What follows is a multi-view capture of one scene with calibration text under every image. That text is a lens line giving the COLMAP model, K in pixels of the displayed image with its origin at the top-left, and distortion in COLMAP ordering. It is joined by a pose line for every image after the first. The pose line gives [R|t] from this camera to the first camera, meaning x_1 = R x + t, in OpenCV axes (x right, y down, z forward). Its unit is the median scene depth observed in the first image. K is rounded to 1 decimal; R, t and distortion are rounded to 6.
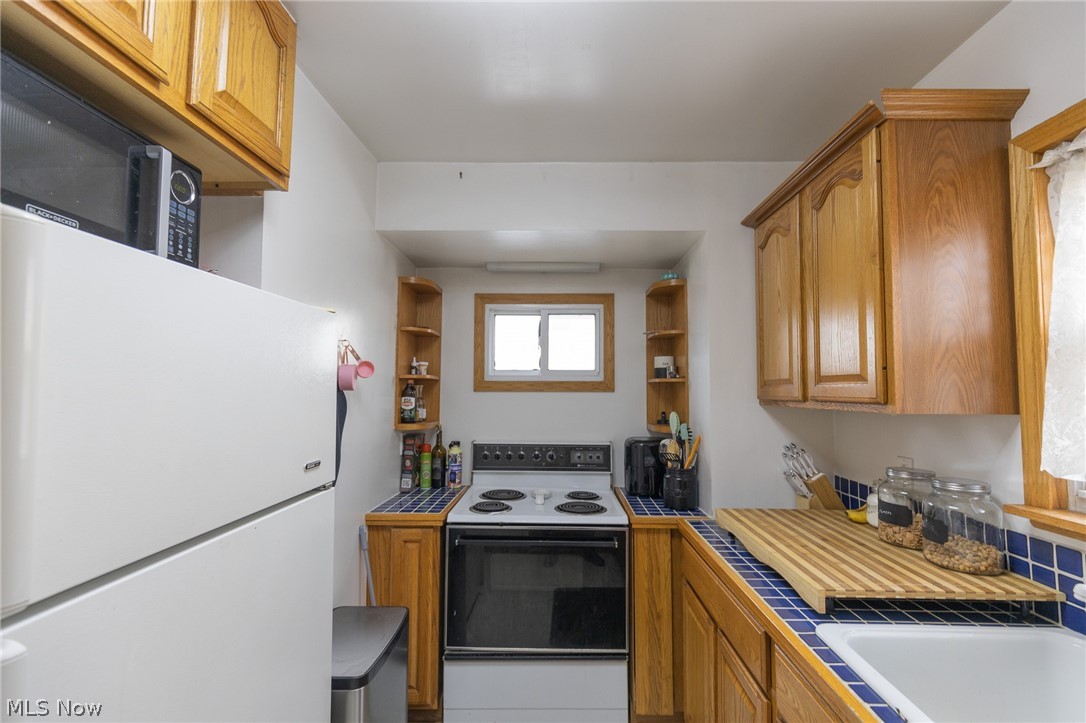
lens RADIAL K [[487.4, 0, 550.5], [0, 487.4, 363.2], [0, 0, 1]] dist [0.001290, -0.000769]
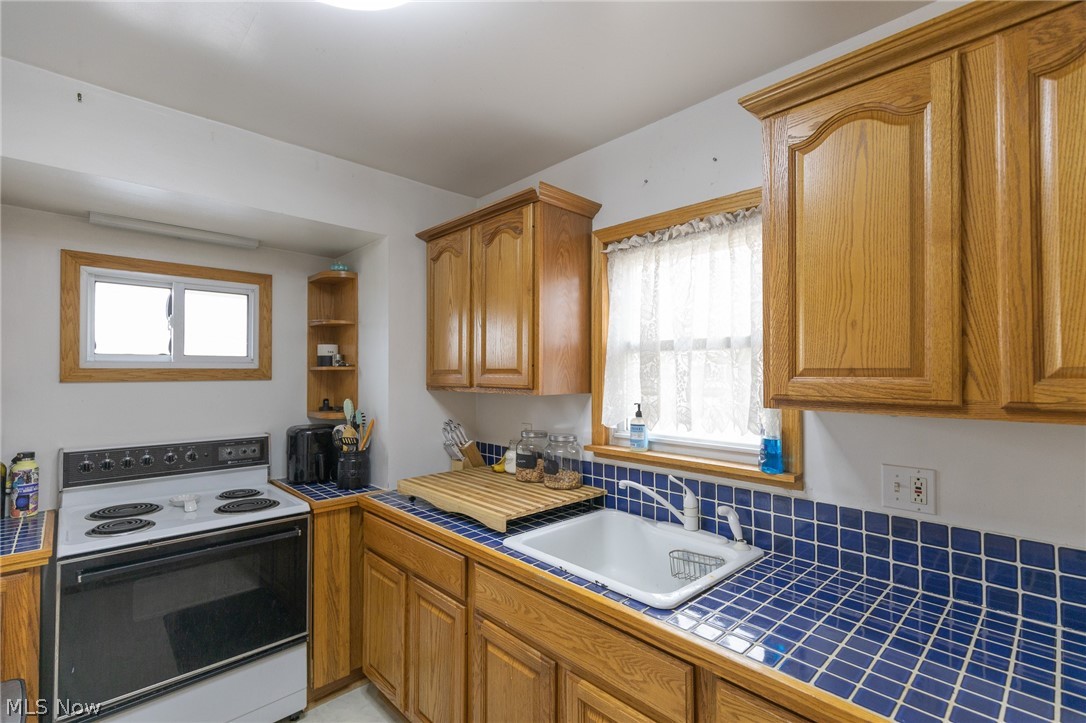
lens RADIAL K [[487.4, 0, 550.5], [0, 487.4, 363.2], [0, 0, 1]] dist [0.001290, -0.000769]
pose [[0.704708, 0.007318, 0.709460, -0.211171], [-0.035782, 0.999041, 0.025237, -0.022413], [-0.708595, -0.043170, 0.704294, -0.063602]]
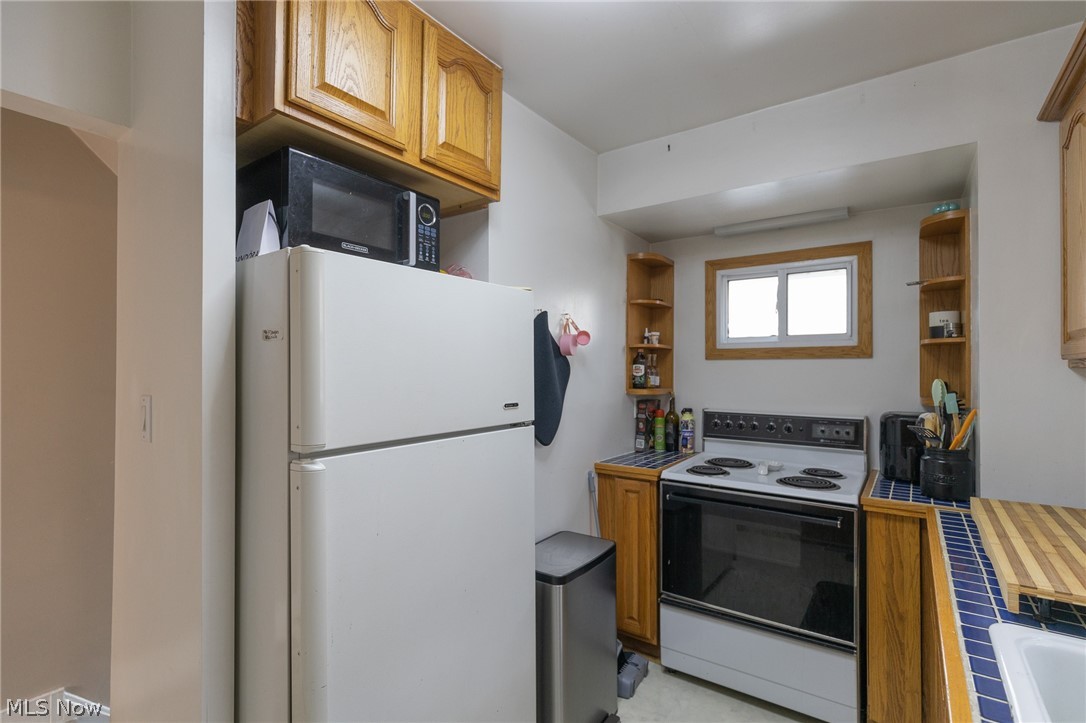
lens RADIAL K [[501.3, 0, 549.8], [0, 501.3, 364.0], [0, 0, 1]] dist [0.000178, -0.000668]
pose [[0.826965, -0.008621, -0.562188, 0.209569], [0.032616, 0.998934, 0.032659, 0.030308], [0.561307, -0.045344, 0.826364, -0.042102]]
